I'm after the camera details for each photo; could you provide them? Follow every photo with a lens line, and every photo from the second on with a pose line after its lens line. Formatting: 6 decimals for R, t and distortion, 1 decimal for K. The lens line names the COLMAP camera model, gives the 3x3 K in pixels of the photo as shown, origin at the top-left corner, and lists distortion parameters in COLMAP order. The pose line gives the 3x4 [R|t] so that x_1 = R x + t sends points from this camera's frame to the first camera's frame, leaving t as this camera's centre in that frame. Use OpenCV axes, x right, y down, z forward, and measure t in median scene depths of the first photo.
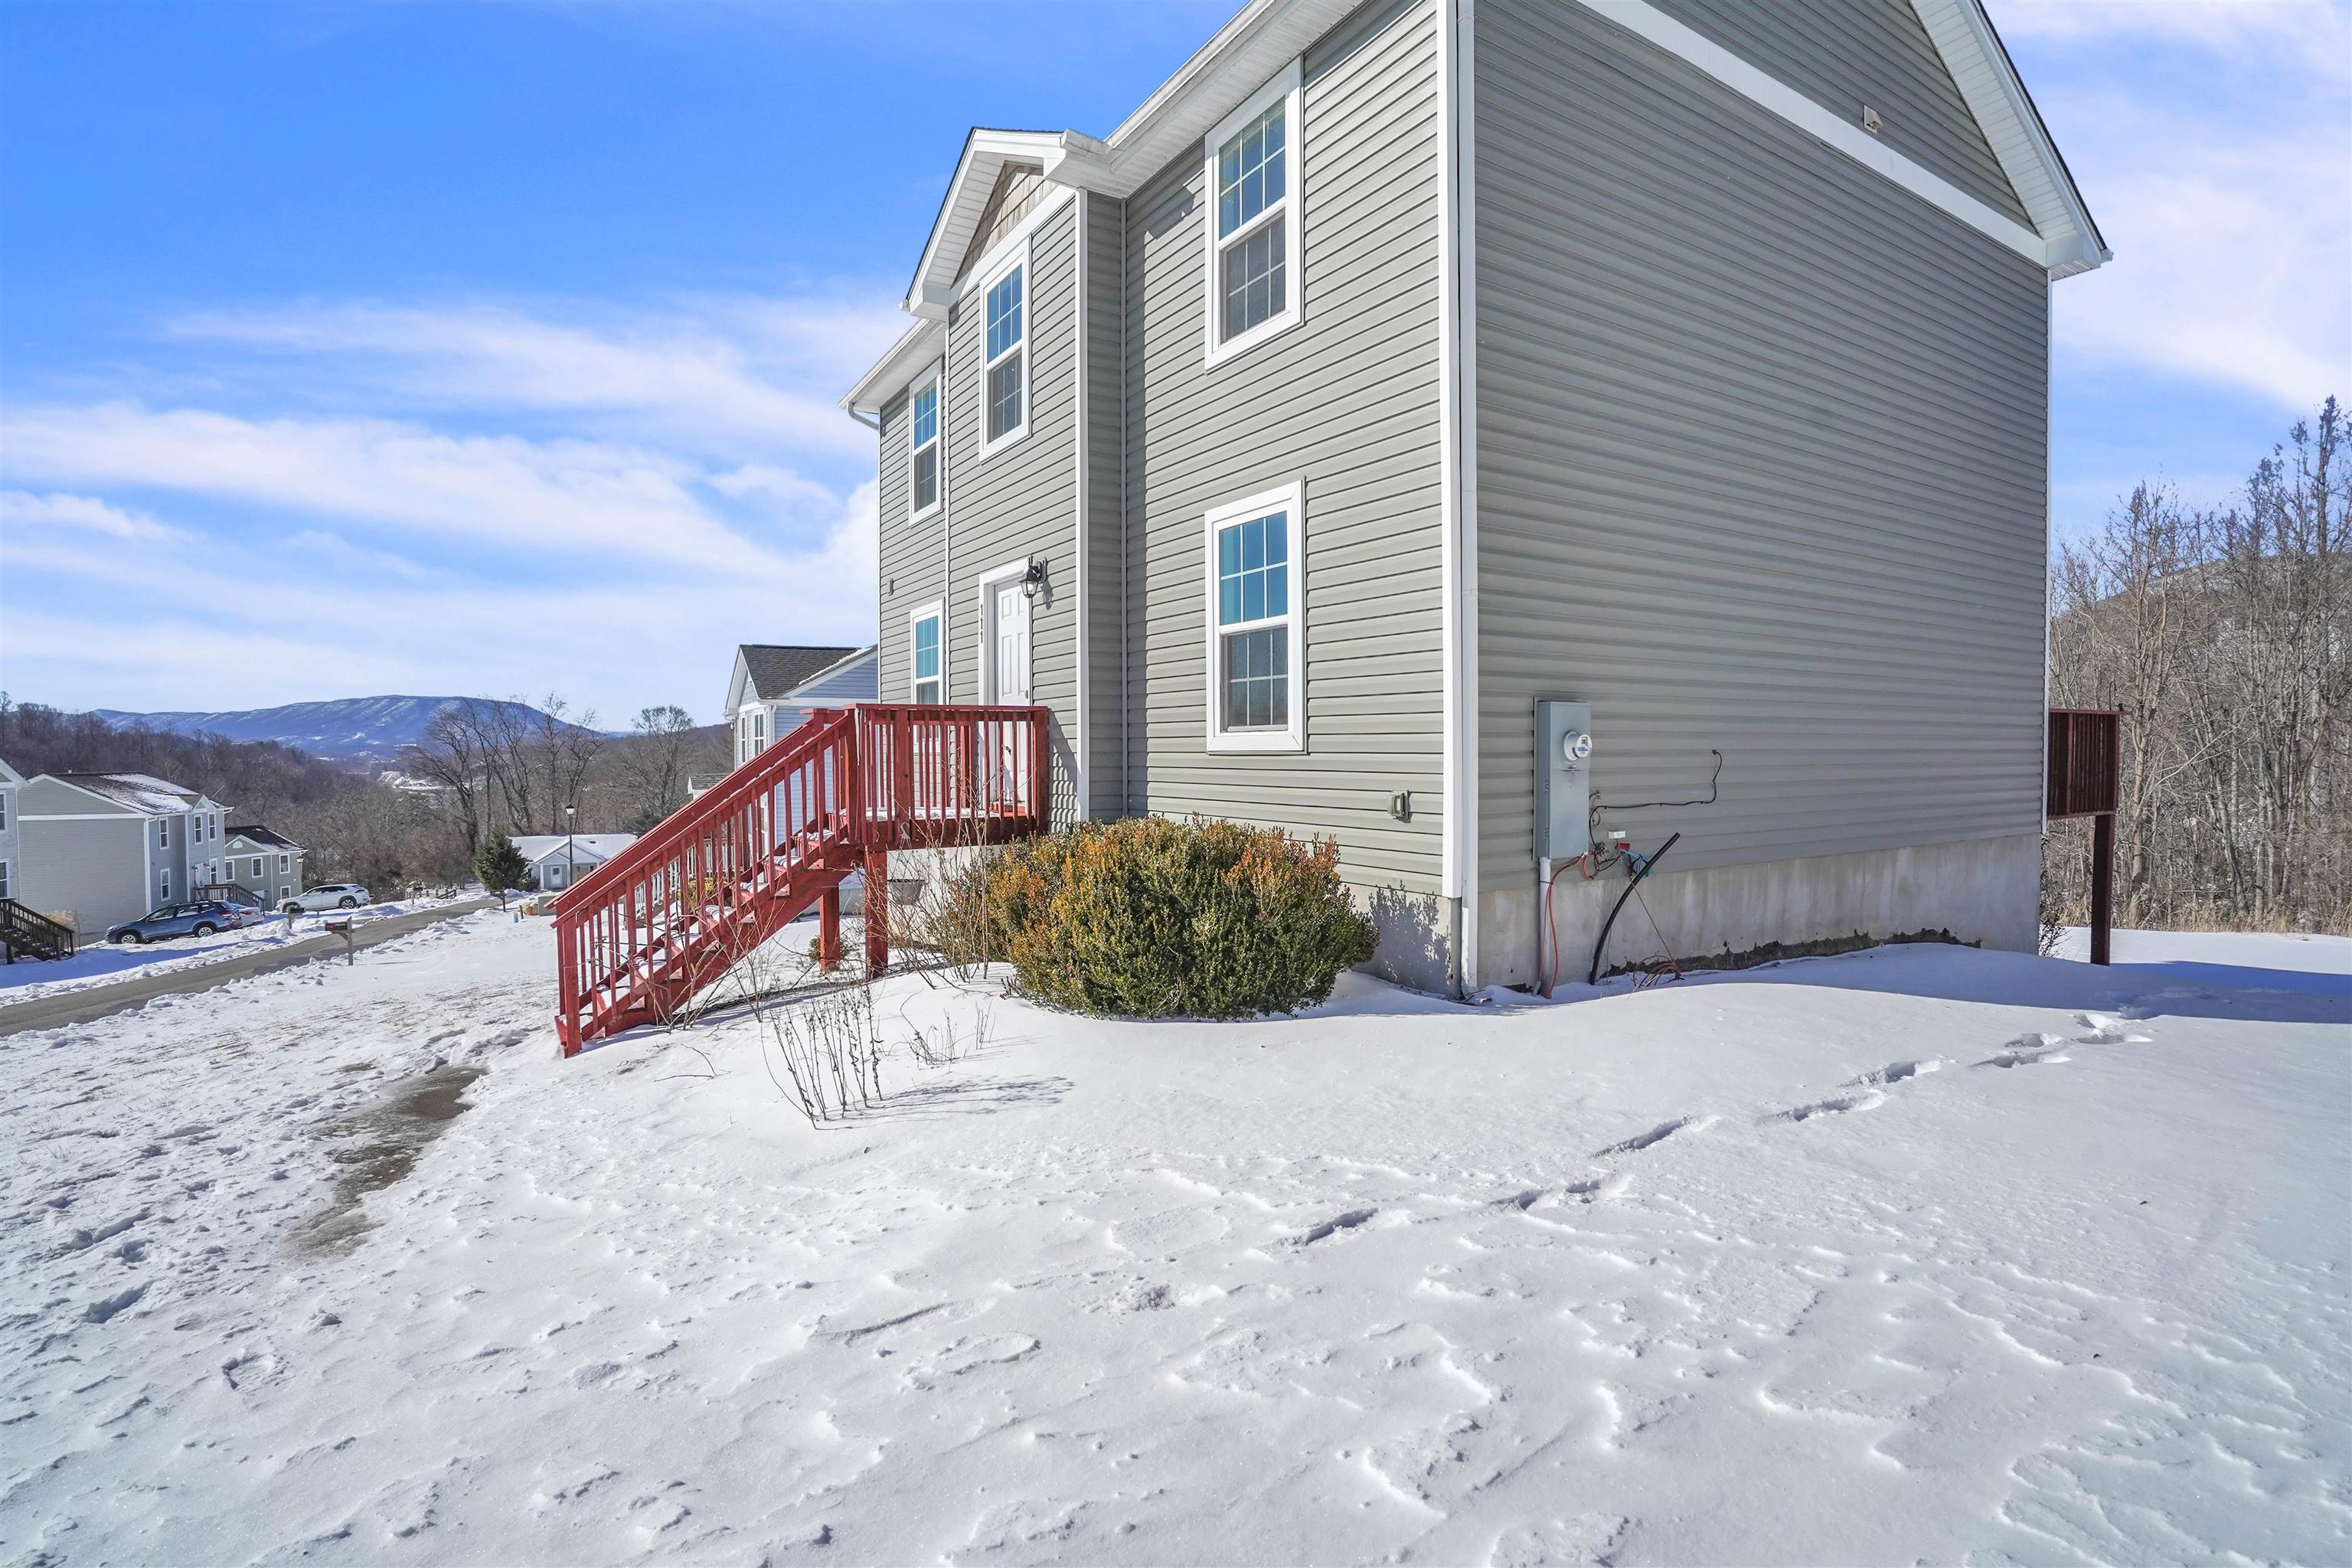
lens RADIAL K [[1084.6, 0, 1167.8], [0, 1084.6, 768.8], [0, 0, 1]] dist [-0.038822, 0.000741]
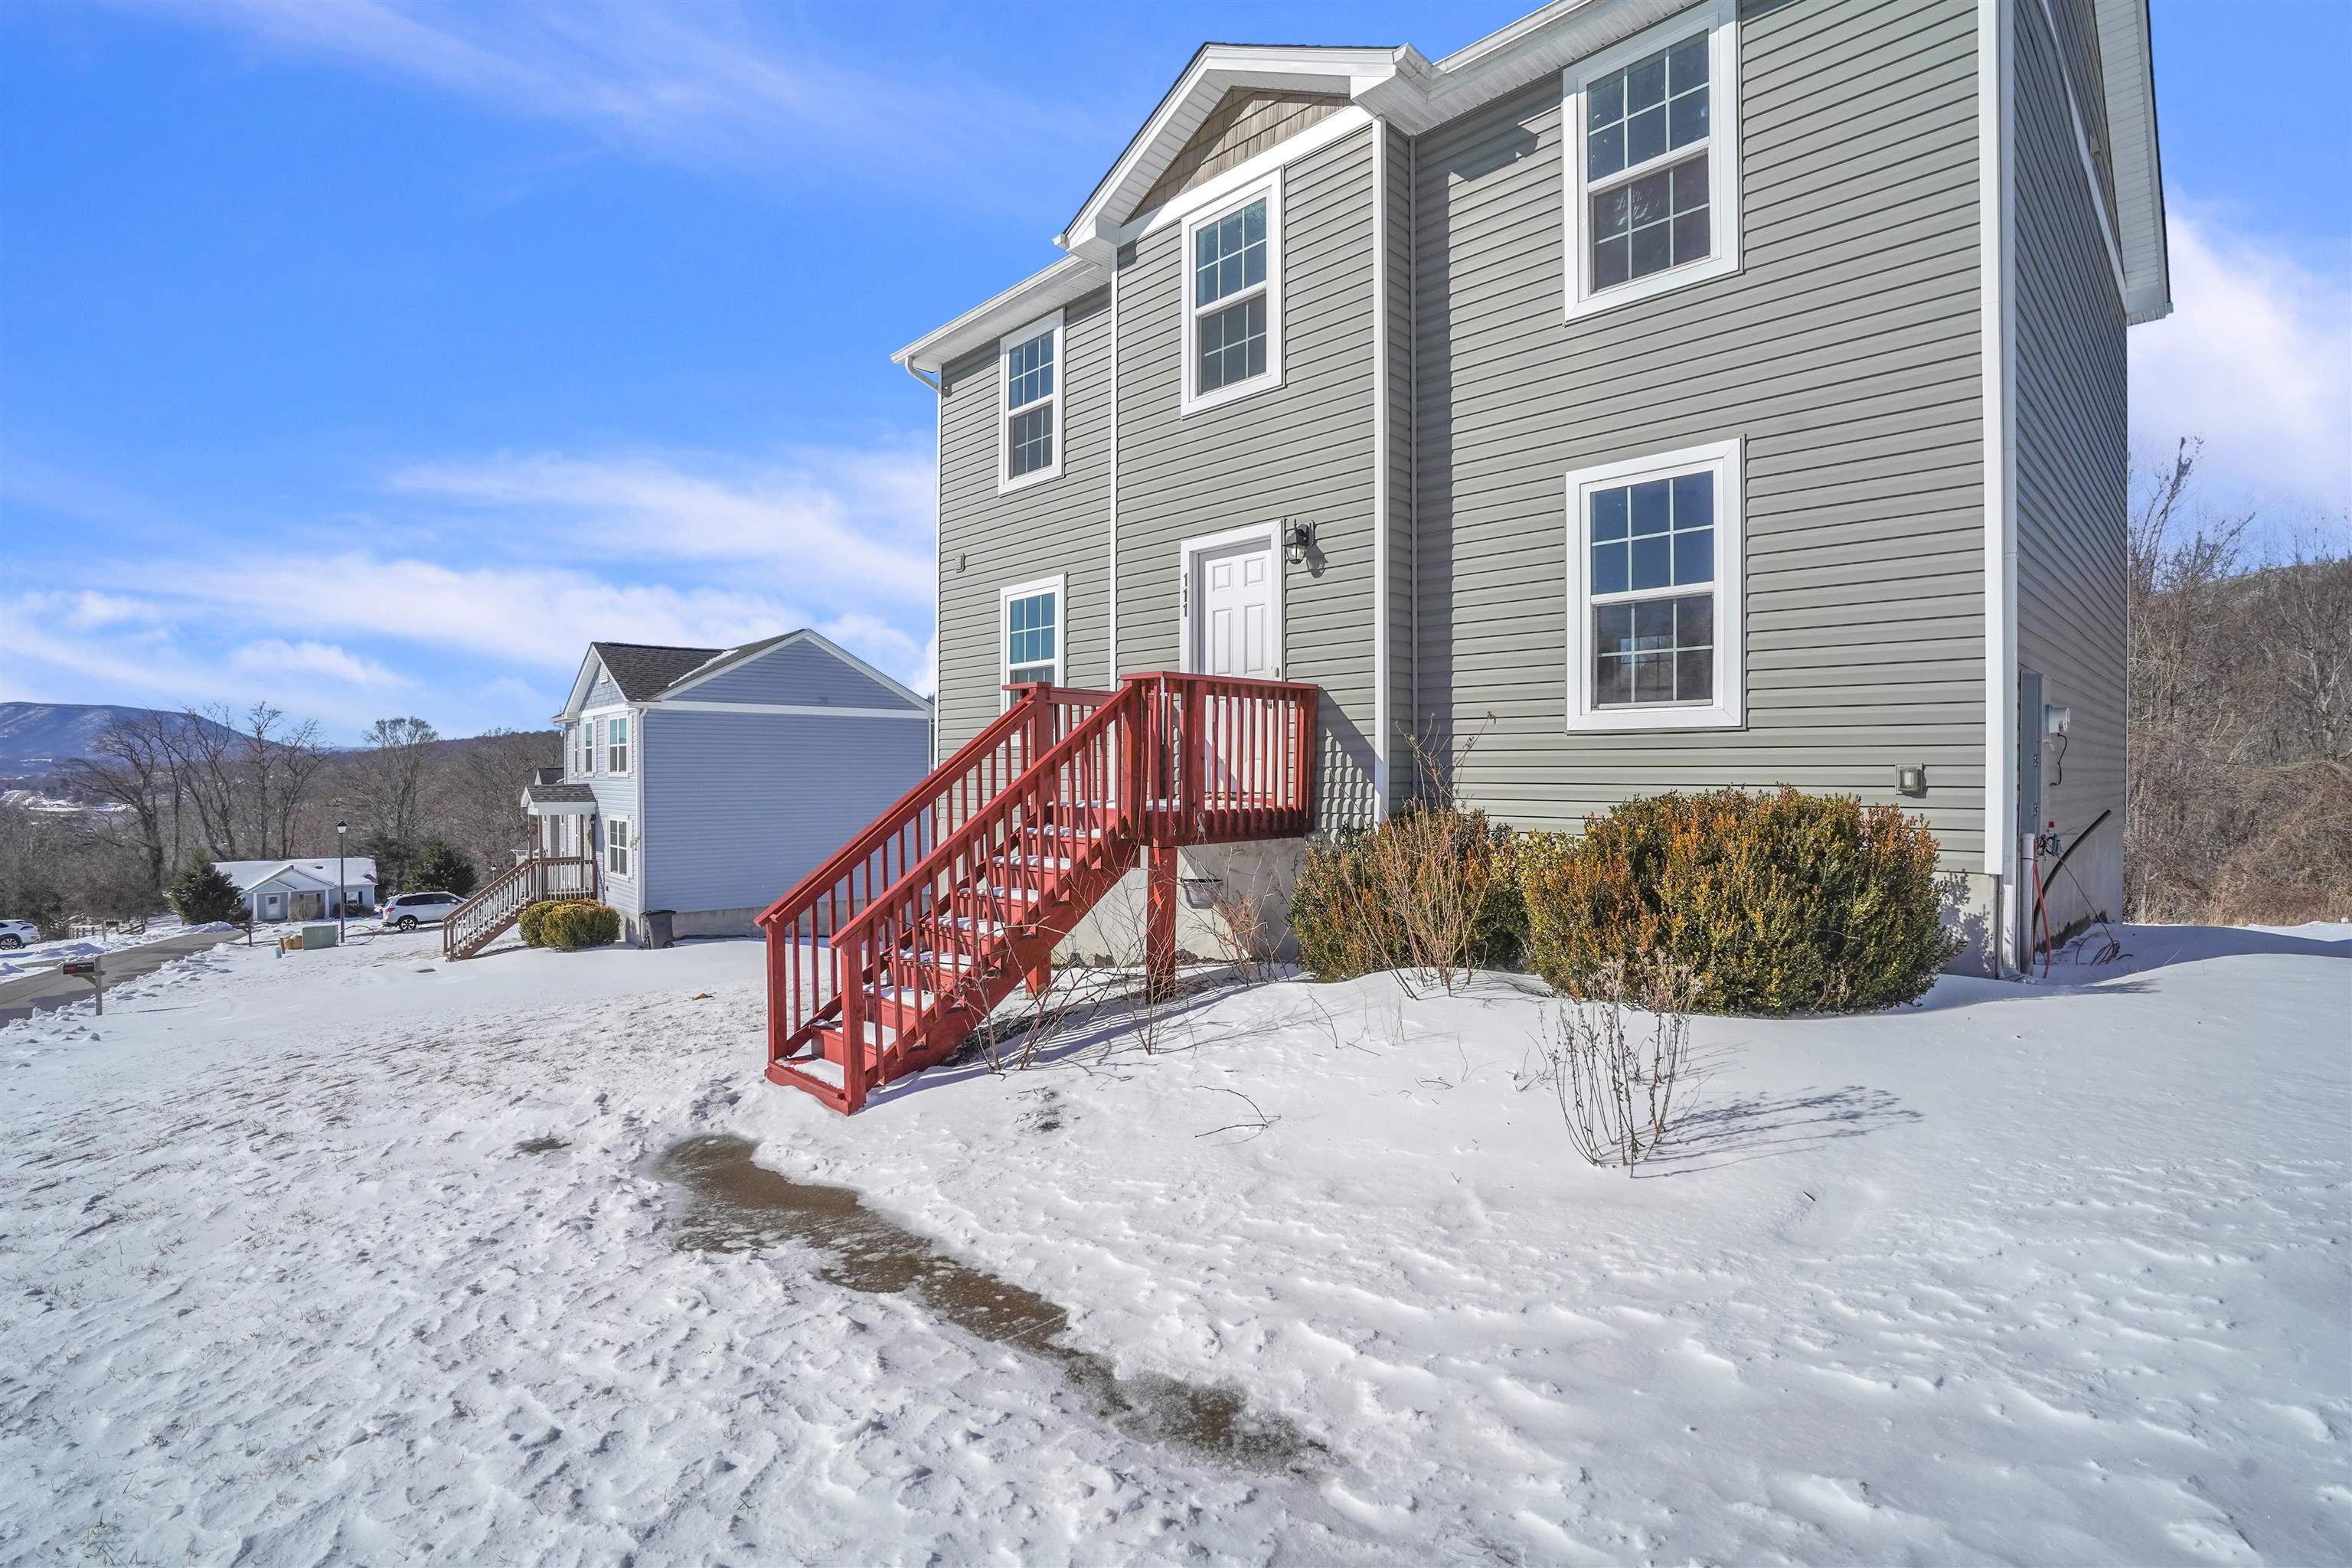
lens RADIAL K [[1060.3, 0, 1165.7], [0, 1060.3, 777.7], [0, 0, 1]] dist [-0.055673, 0.018975]
pose [[0.978197, 0.002670, 0.207662, -0.447792], [-0.000623, 0.999951, -0.009922, 0.030074], [-0.207678, 0.009576, 0.978150, 0.182251]]
